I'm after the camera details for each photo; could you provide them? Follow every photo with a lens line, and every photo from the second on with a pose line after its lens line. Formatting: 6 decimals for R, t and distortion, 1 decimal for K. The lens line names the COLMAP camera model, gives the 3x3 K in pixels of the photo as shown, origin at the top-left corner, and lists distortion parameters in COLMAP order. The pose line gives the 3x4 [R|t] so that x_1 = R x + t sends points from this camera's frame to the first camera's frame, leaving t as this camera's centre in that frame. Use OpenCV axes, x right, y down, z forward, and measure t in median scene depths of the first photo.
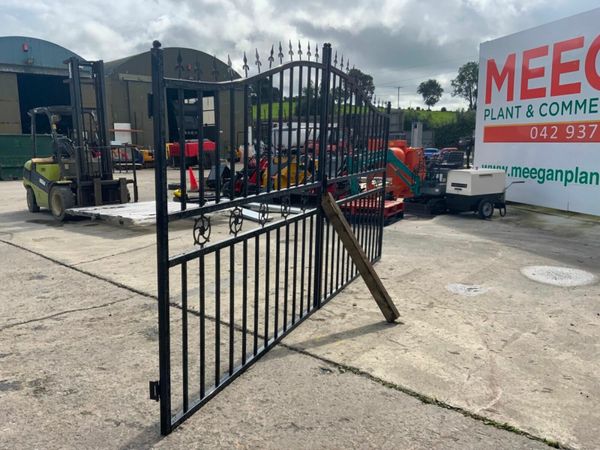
lens RADIAL K [[501.6, 0, 301.4], [0, 501.6, 225.2], [0, 0, 1]] dist [0.039851, -0.089966]
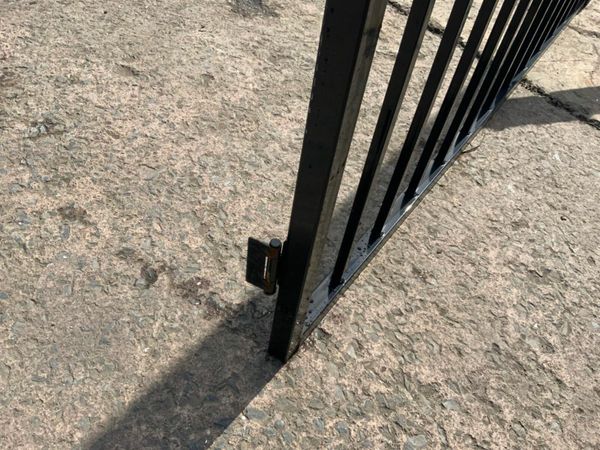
lens RADIAL K [[501.6, 0, 302.3], [0, 501.6, 225.6], [0, 0, 1]] dist [0.039851, -0.089966]
pose [[0.973765, 0.219198, -0.061103, -0.166794], [-0.139742, 0.787951, 0.599671, 0.092903], [0.179593, -0.575400, 0.797911, 0.512725]]
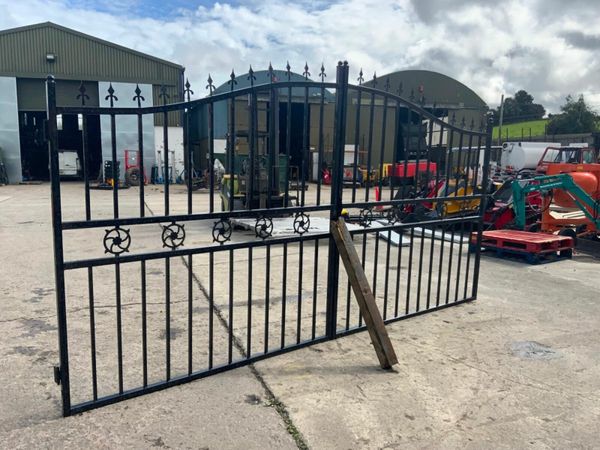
lens RADIAL K [[501.6, 0, 298.2], [0, 501.6, 222.6], [0, 0, 1]] dist [0.039851, -0.089966]
pose [[0.880948, 0.071147, -0.467833, 0.455004], [-0.092343, 0.995473, -0.022496, -0.028102], [0.464115, 0.063019, 0.883530, 0.140090]]
